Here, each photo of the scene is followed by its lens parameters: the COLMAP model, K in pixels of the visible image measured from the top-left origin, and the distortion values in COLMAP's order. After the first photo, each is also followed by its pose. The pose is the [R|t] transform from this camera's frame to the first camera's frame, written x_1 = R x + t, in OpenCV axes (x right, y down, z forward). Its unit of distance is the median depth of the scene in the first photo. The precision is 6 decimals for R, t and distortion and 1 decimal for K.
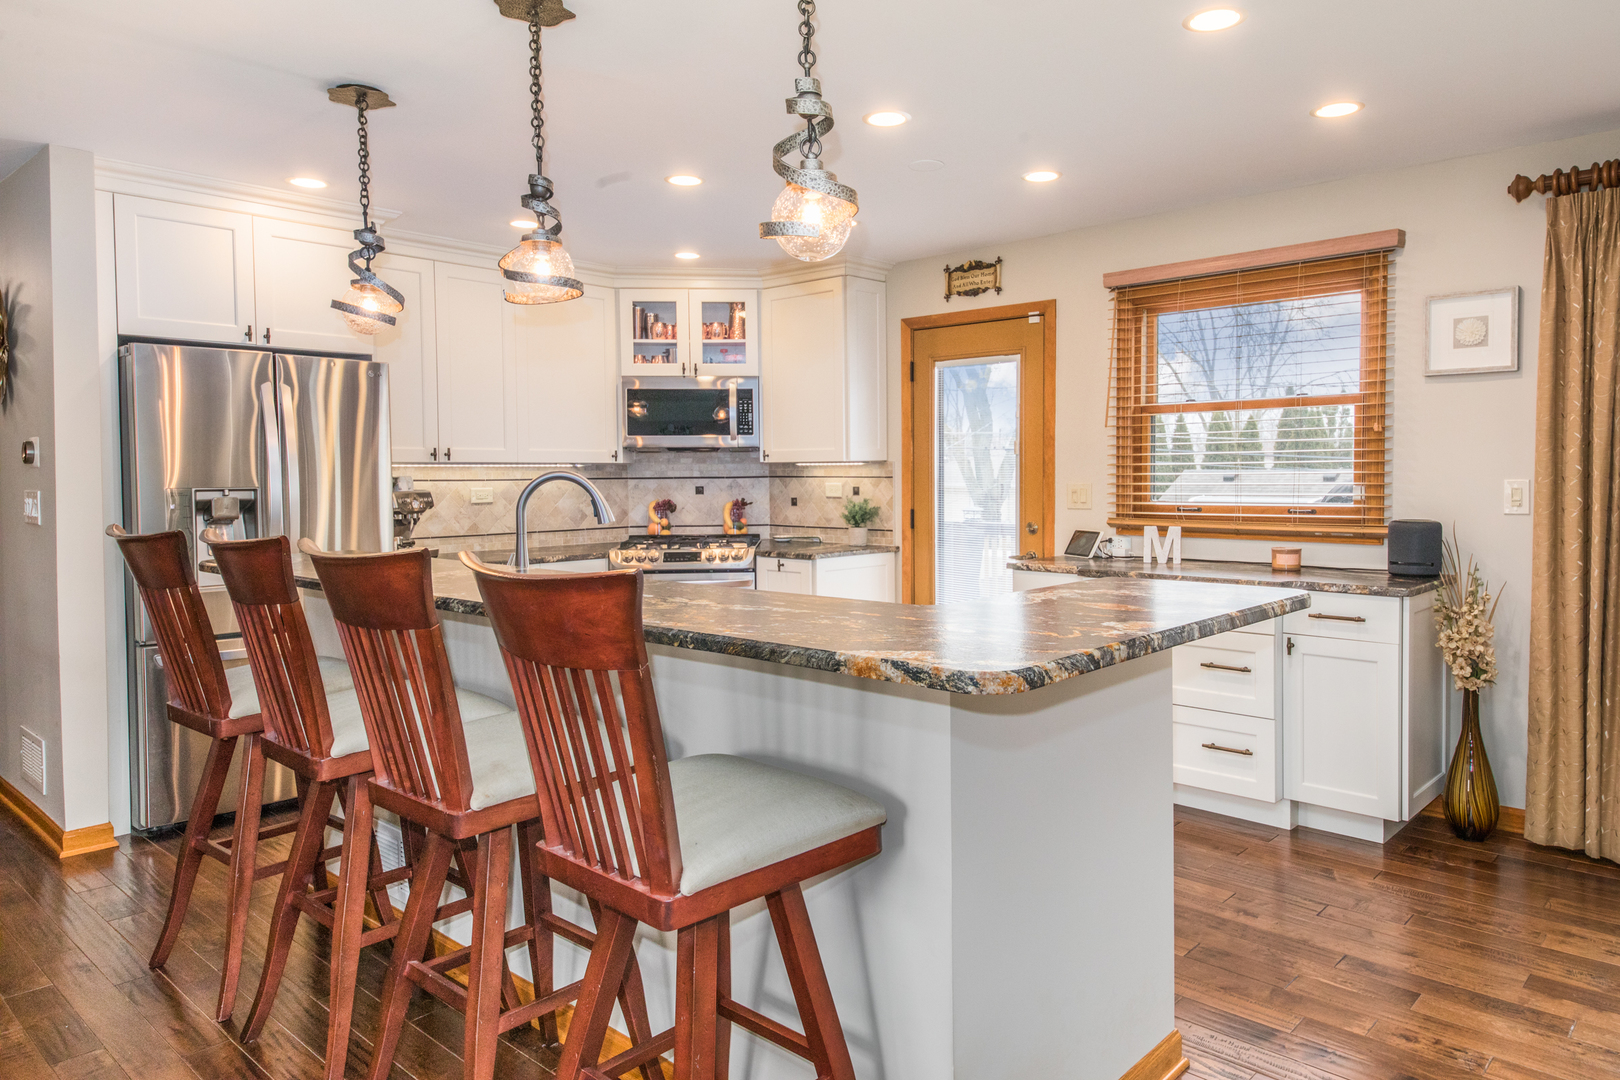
lens RADIAL K [[1072.2, 0, 815.2], [0, 1072.2, 499.3], [0, 0, 1]] dist [0.040910, 0.002988]
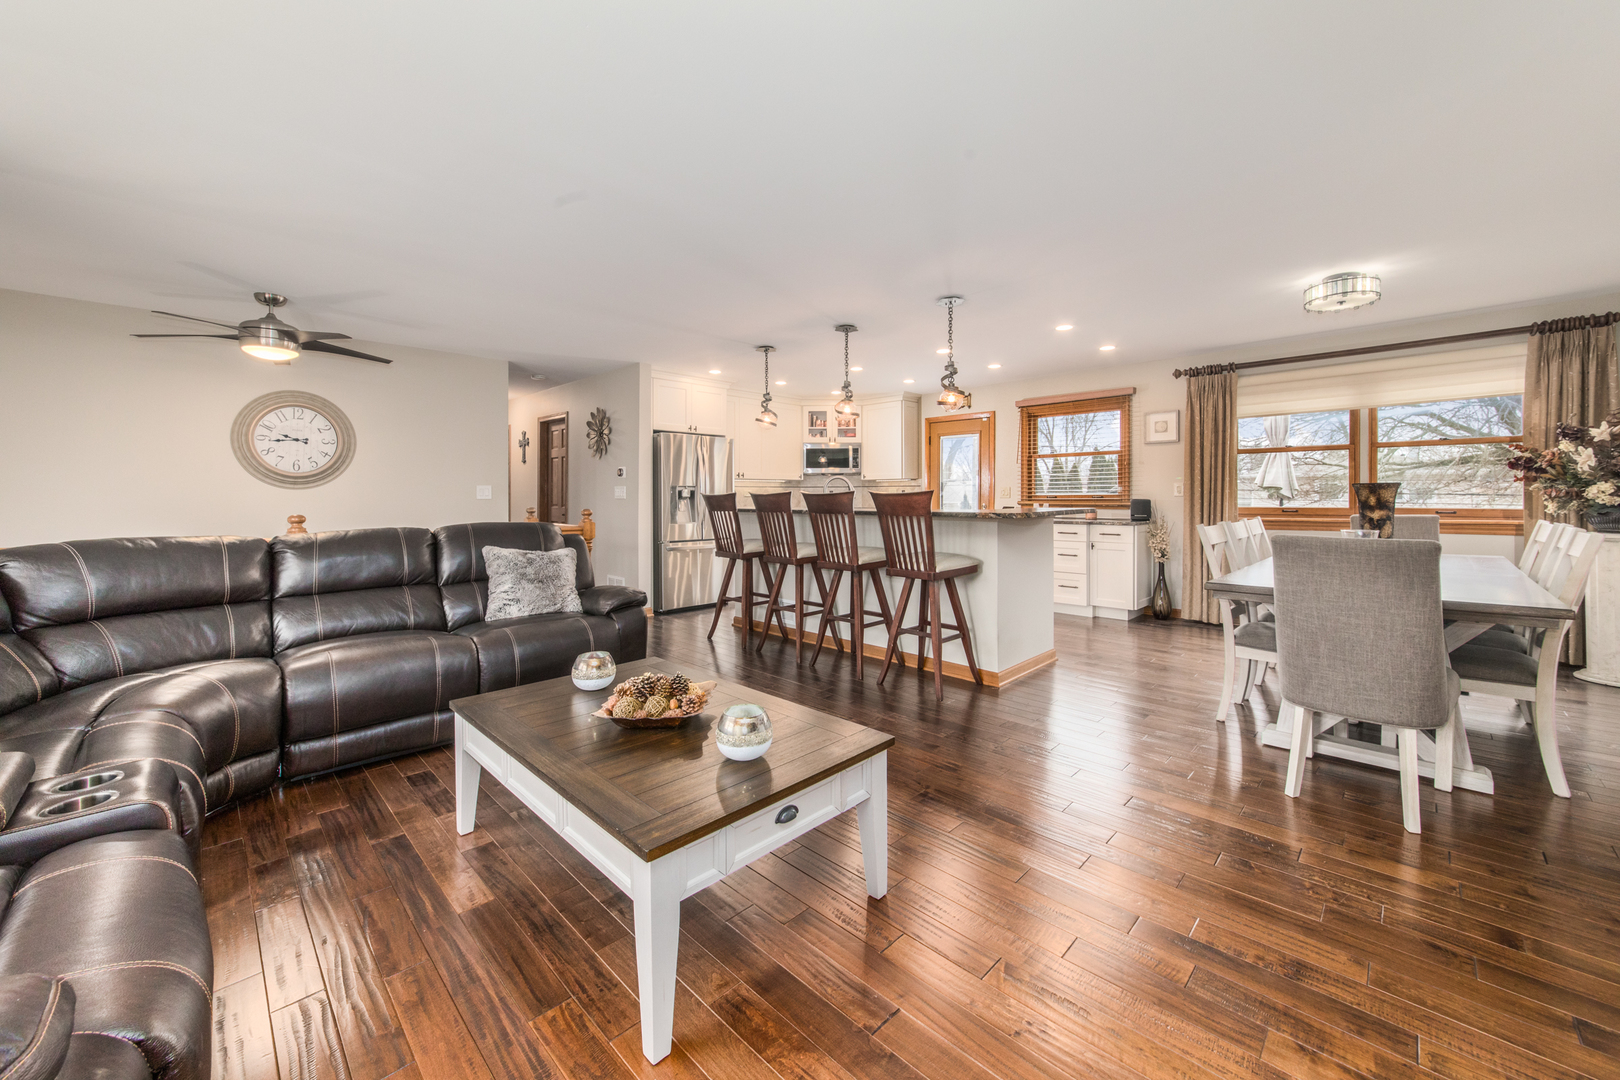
lens RADIAL K [[609.6, 0, 791.6], [0, 609.6, 501.6], [0, 0, 1]] dist [0.000373, -0.000016]
pose [[0.998538, 0.003685, -0.053931, -0.156123], [-0.004567, 0.999858, -0.016237, 0.041263], [0.053863, 0.016459, 0.998413, -0.384923]]
